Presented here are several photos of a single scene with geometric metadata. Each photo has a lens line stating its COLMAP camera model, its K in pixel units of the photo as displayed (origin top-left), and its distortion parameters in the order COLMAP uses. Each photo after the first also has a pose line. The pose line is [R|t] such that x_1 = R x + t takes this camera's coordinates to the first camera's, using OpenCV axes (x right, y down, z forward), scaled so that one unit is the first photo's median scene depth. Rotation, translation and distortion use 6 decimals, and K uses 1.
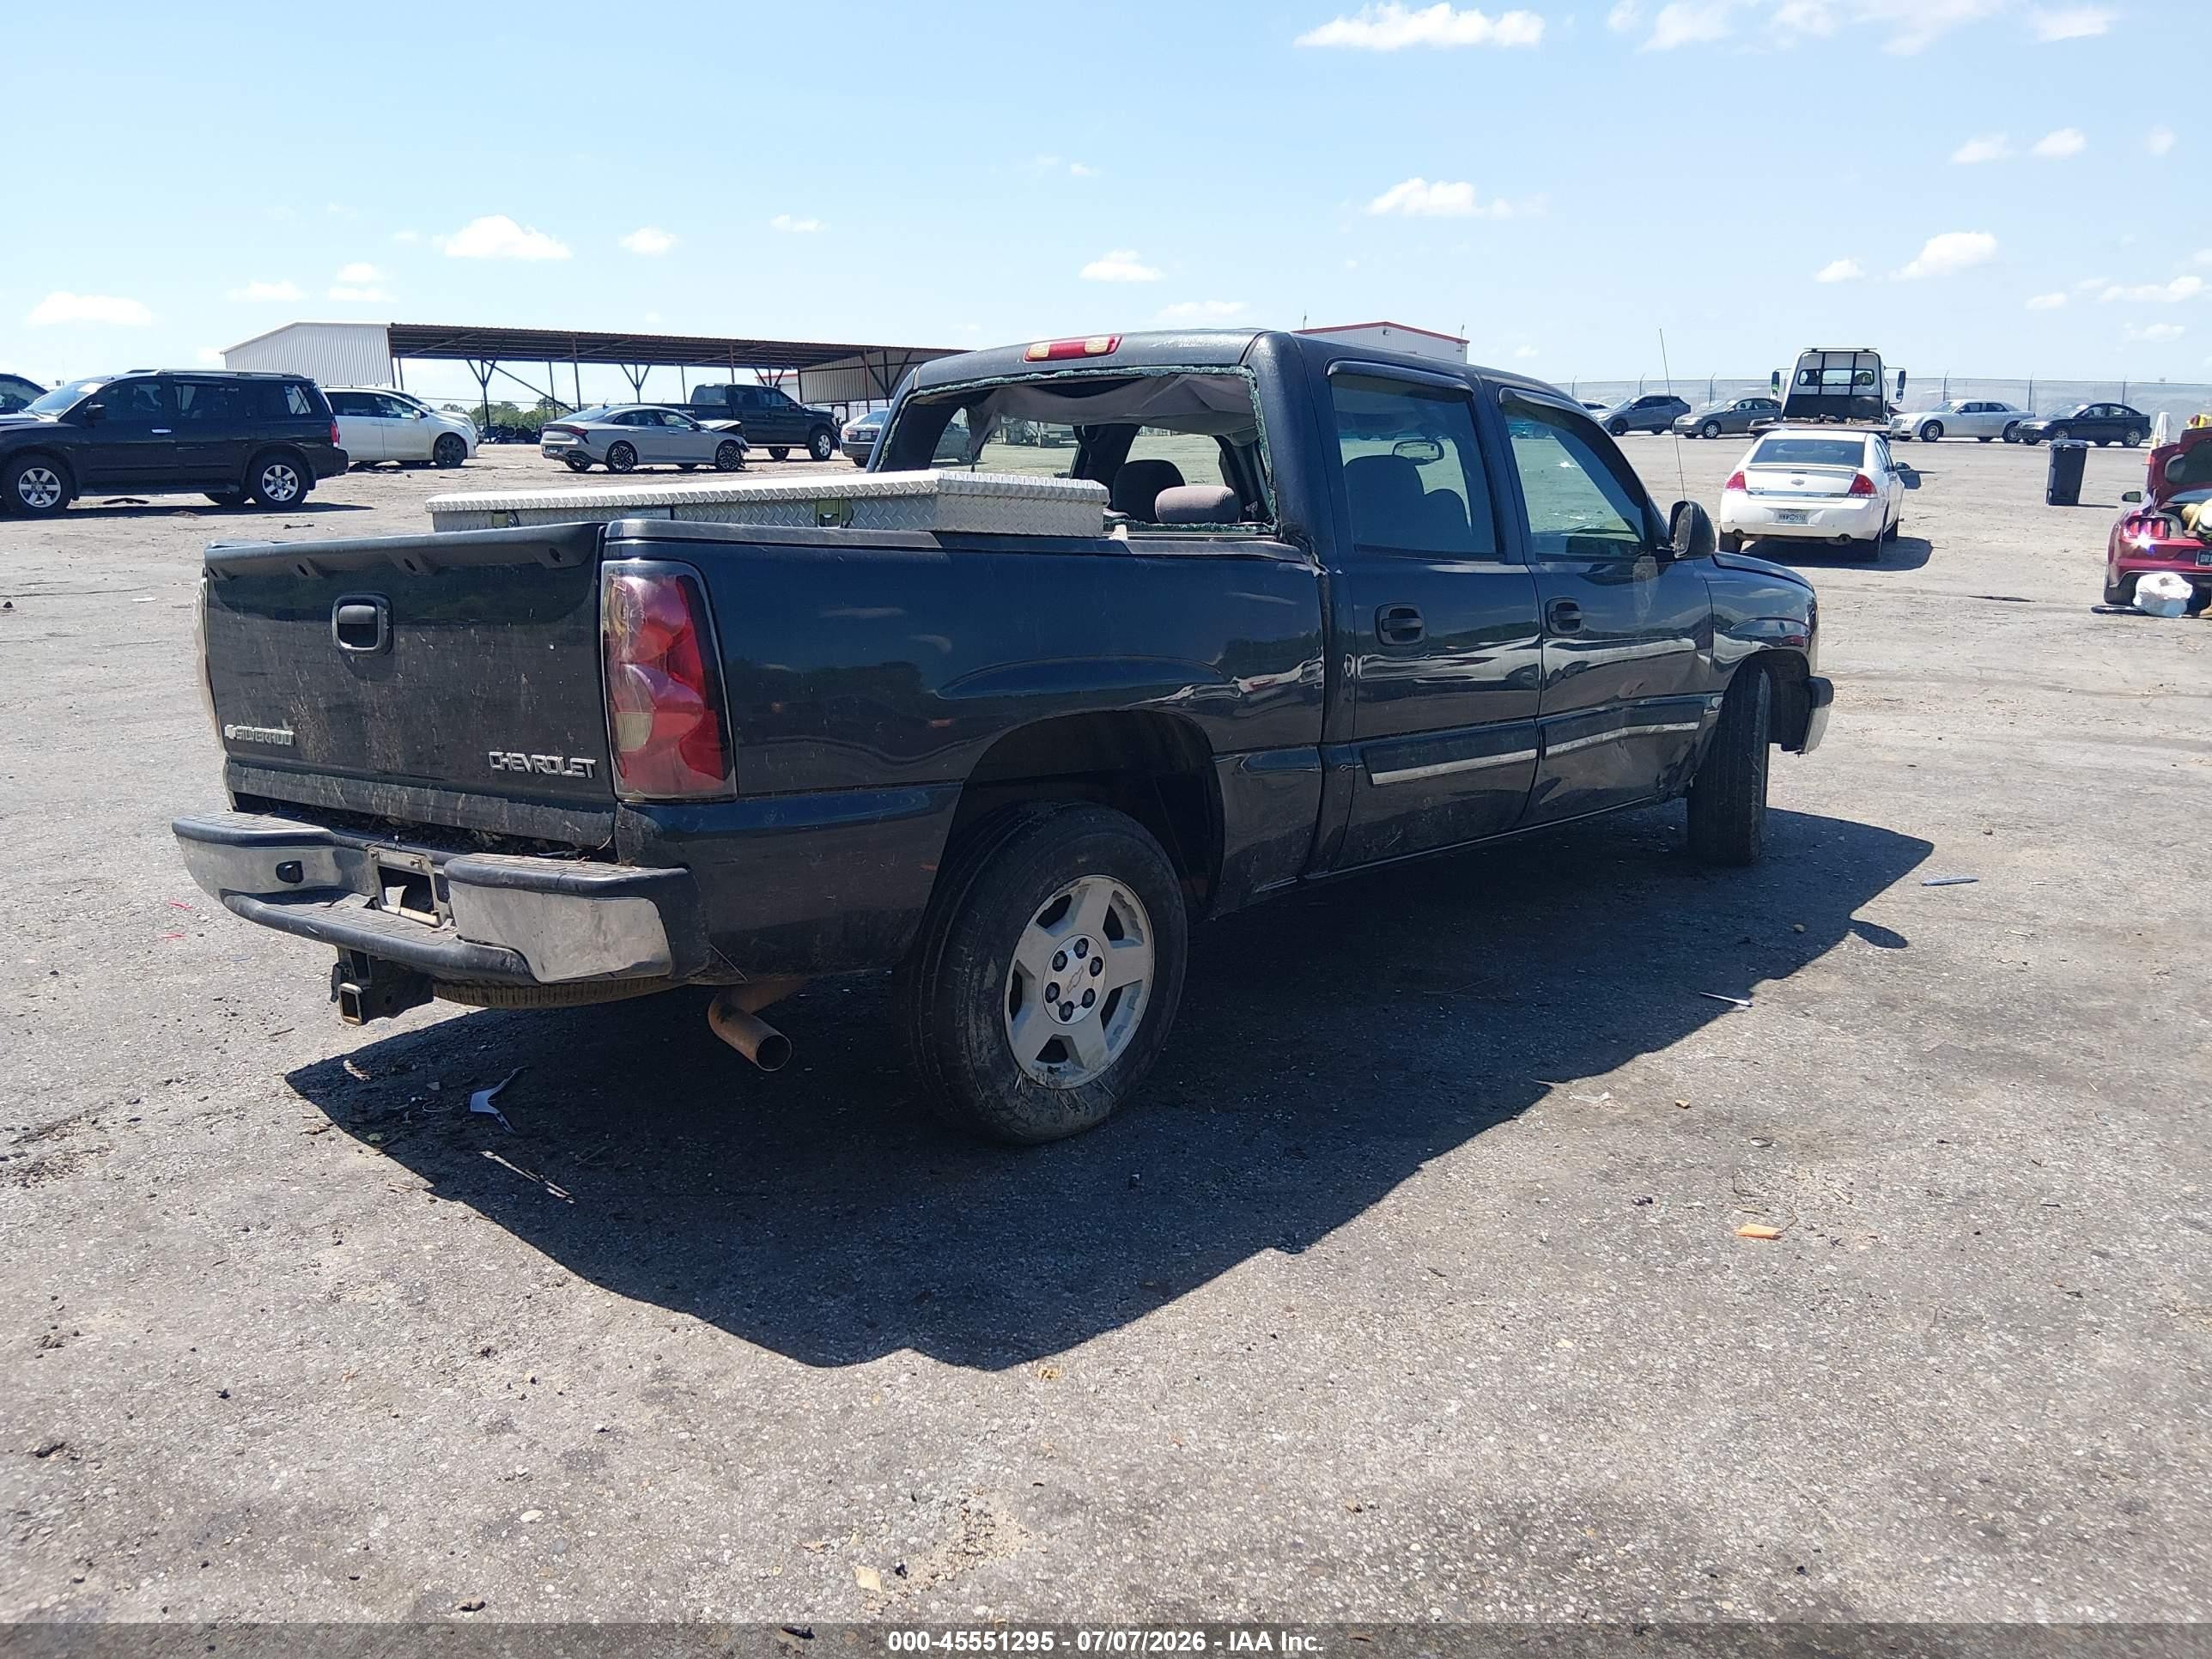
lens RADIAL K [[1698.0, 0, 1106.0], [0, 1698.0, 829.5], [0, 0, 1]] dist [0.098978, -0.163362]
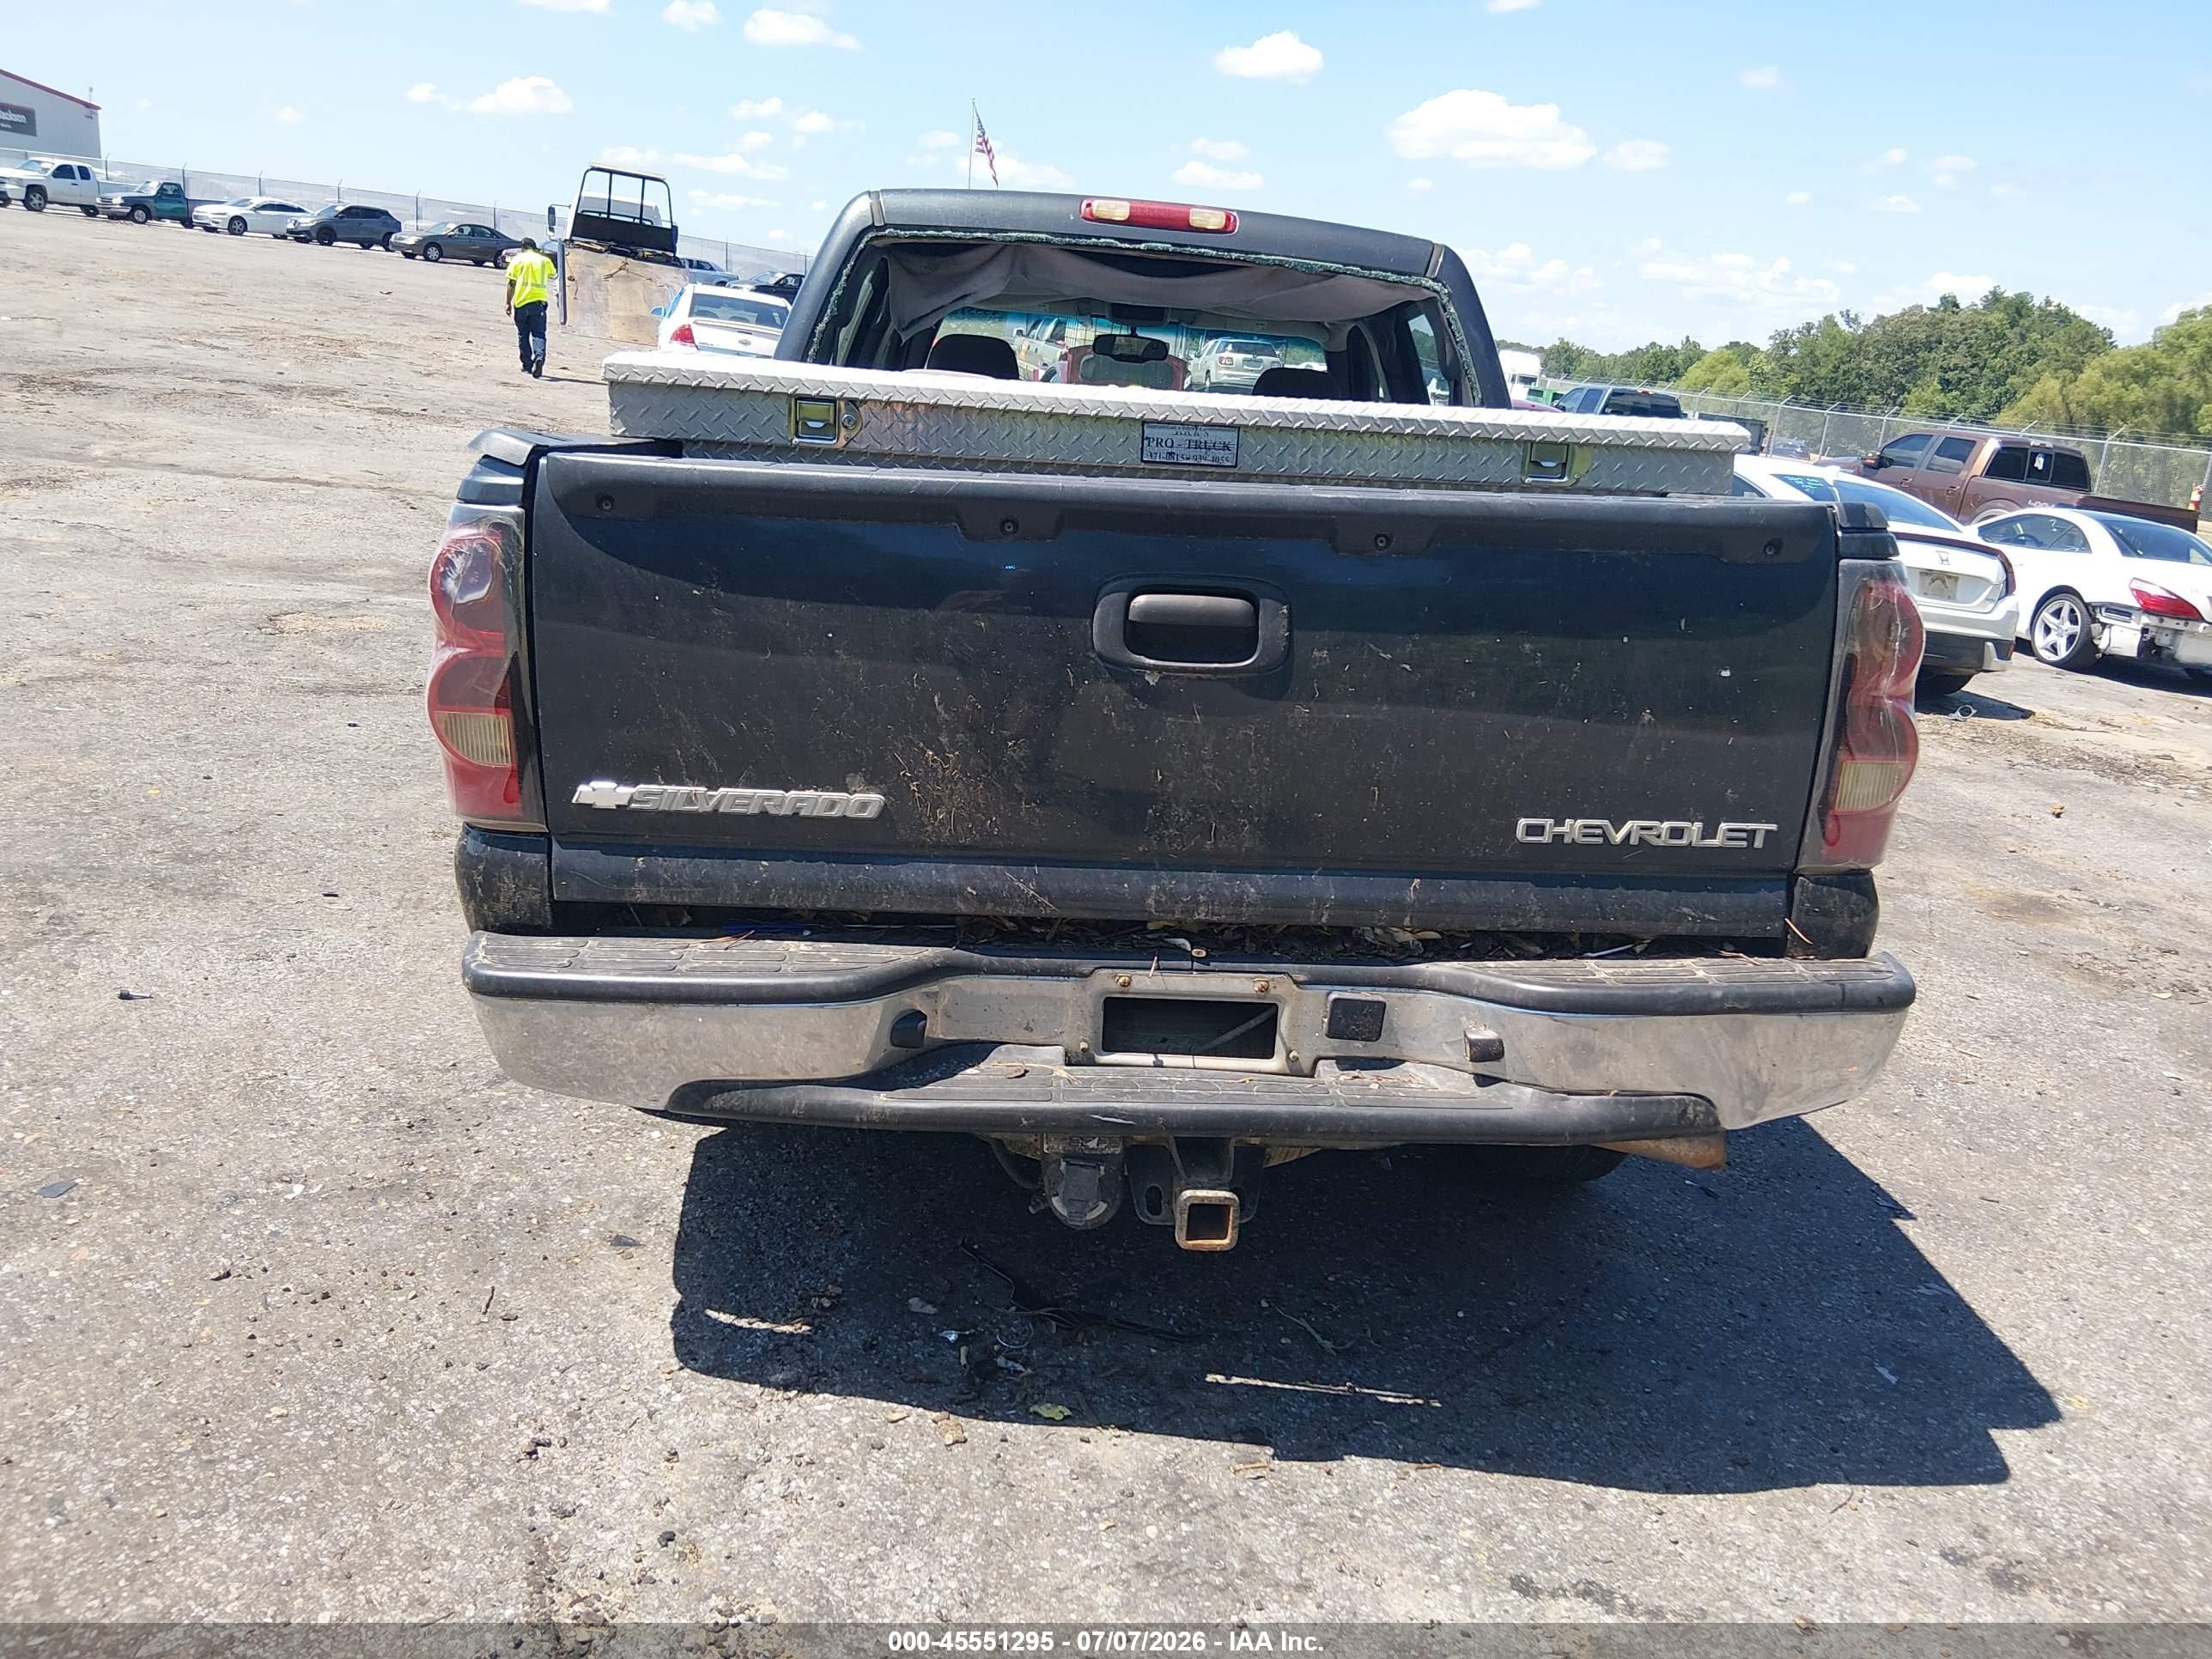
lens RADIAL K [[1695.6, 0, 1095.0], [0, 1695.6, 826.8], [0, 0, 1]] dist [0.109923, -0.206911]
pose [[0.725880, -0.106086, 0.679591, -0.986209], [0.040505, 0.992912, 0.111733, -0.130286], [-0.686627, -0.053578, 0.725033, 0.639191]]
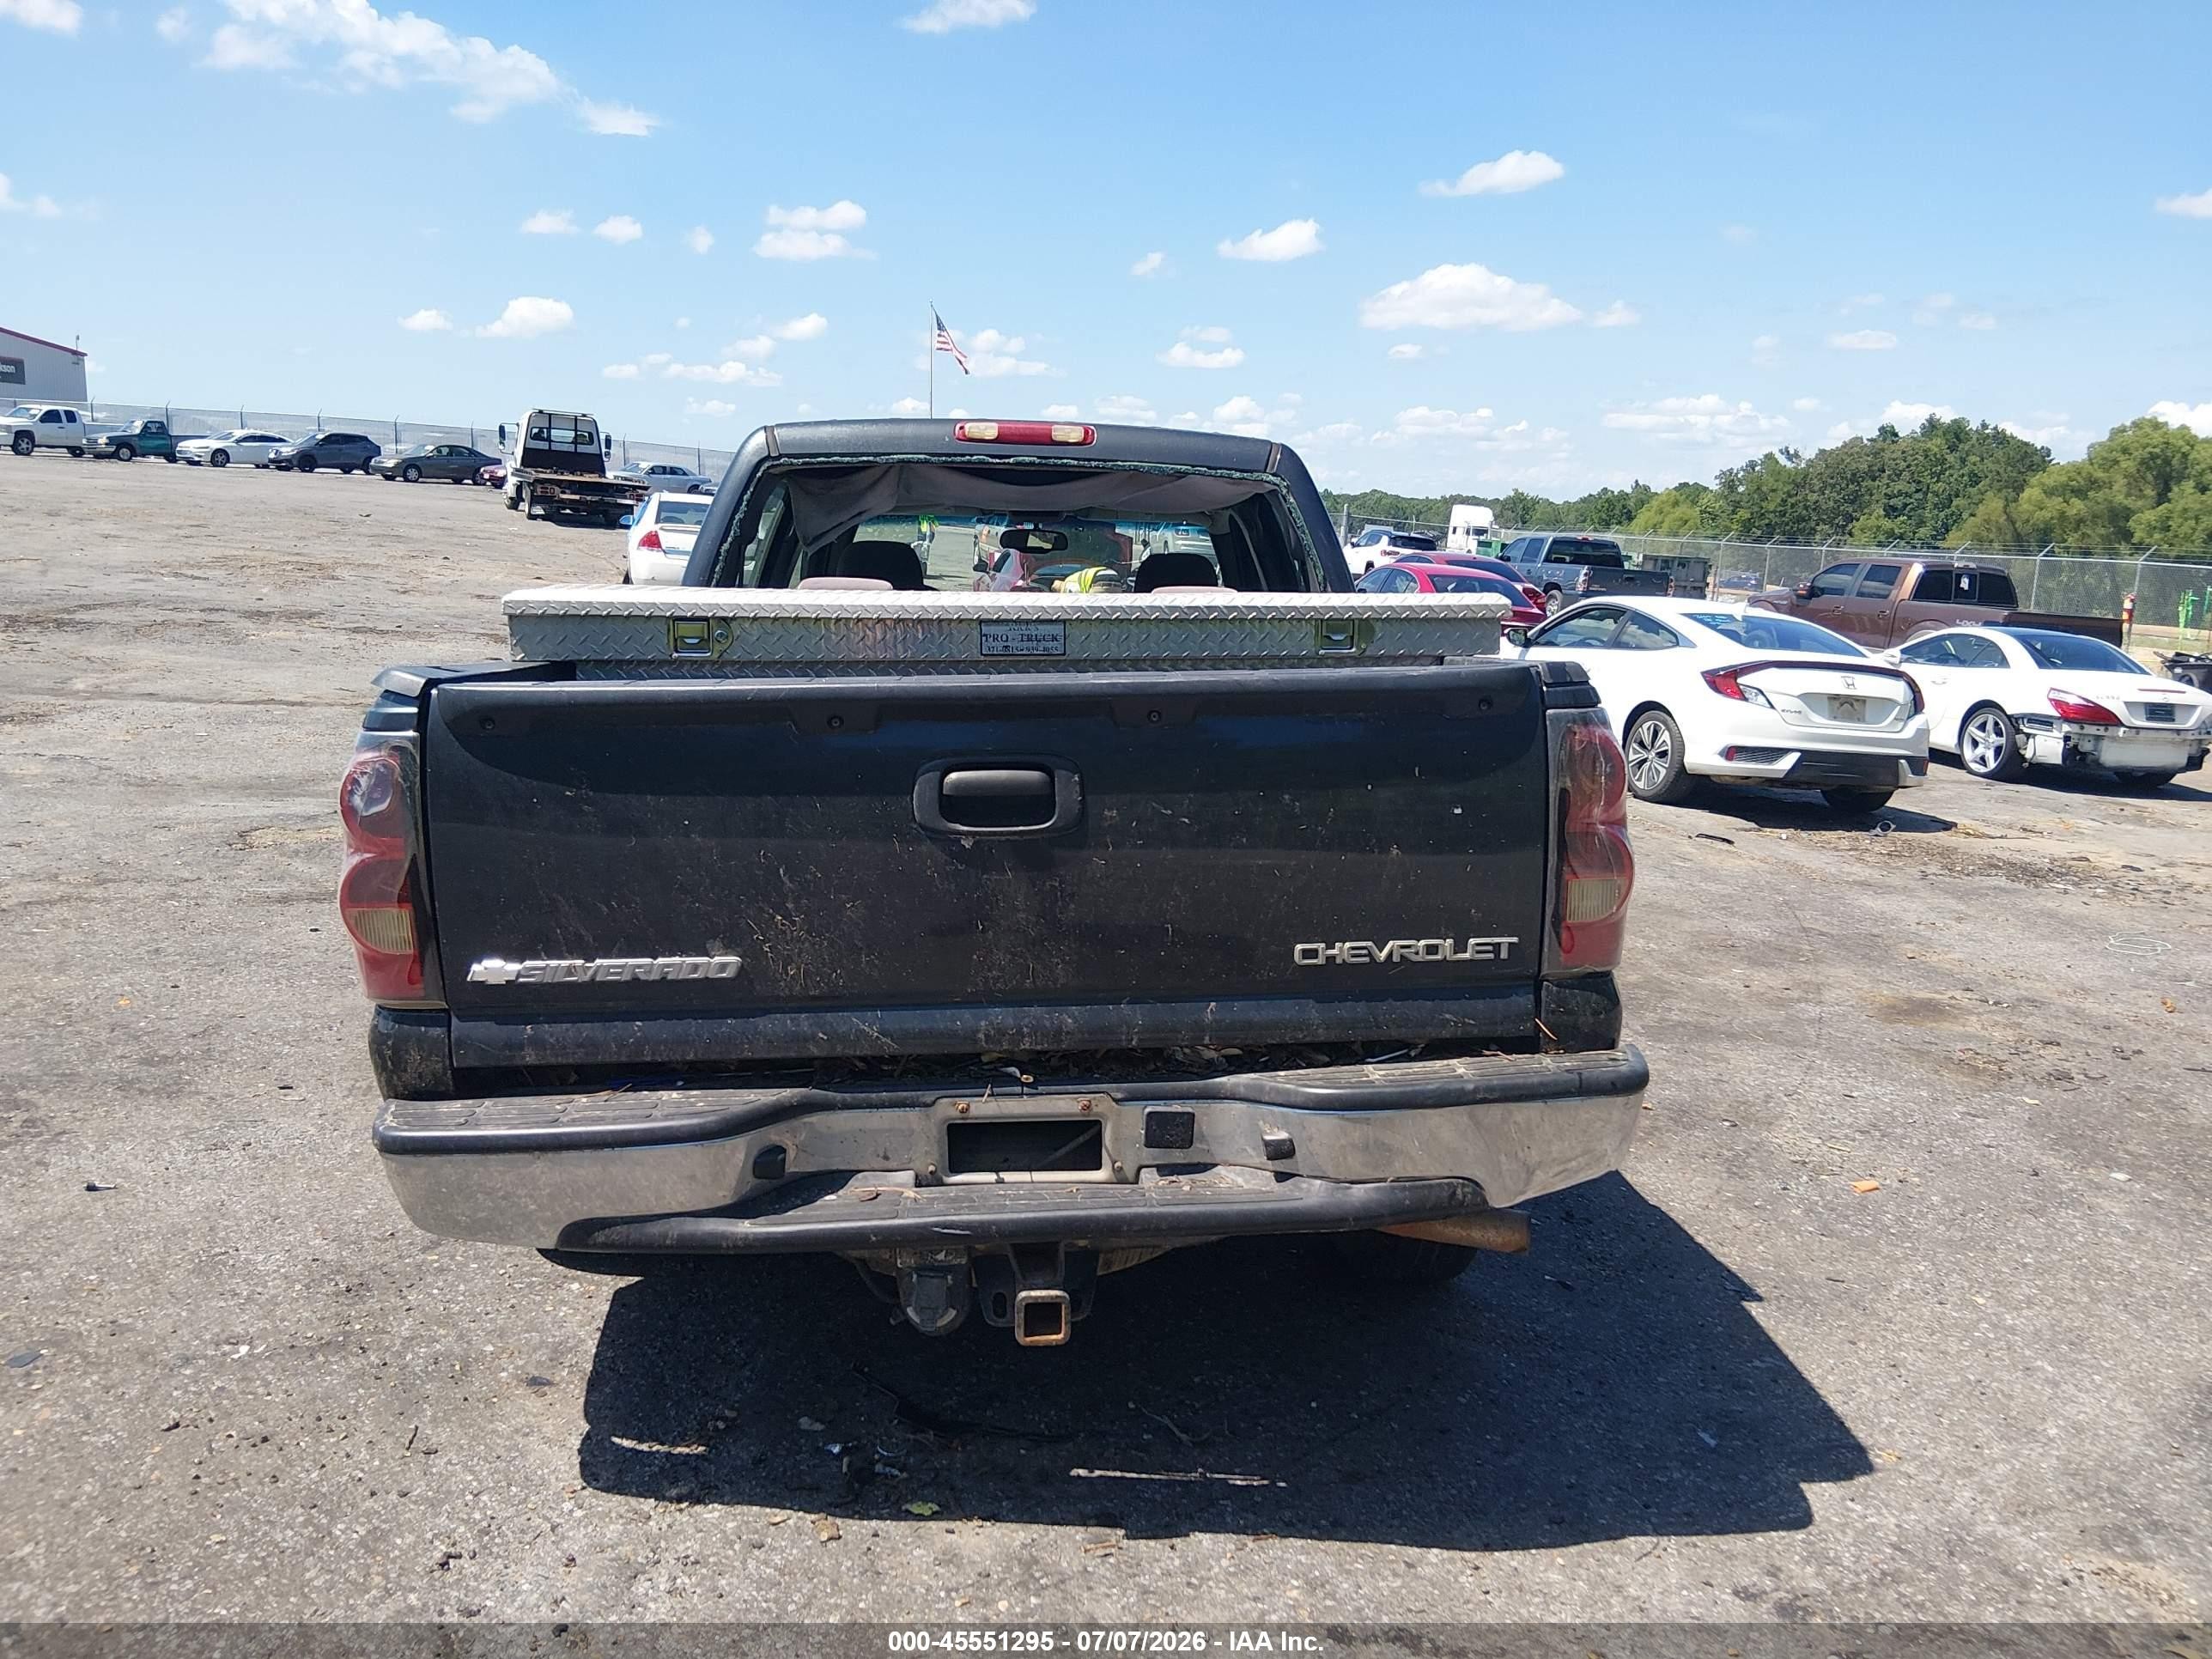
lens RADIAL K [[1686.4, 0, 1096.7], [0, 1686.4, 817.0], [0, 0, 1]] dist [0.120562, -0.217476]
pose [[0.716134, -0.079155, 0.693460, -1.004816], [0.099179, 0.995007, 0.011152, -0.127059], [-0.690880, 0.060790, 0.720409, 0.506555]]
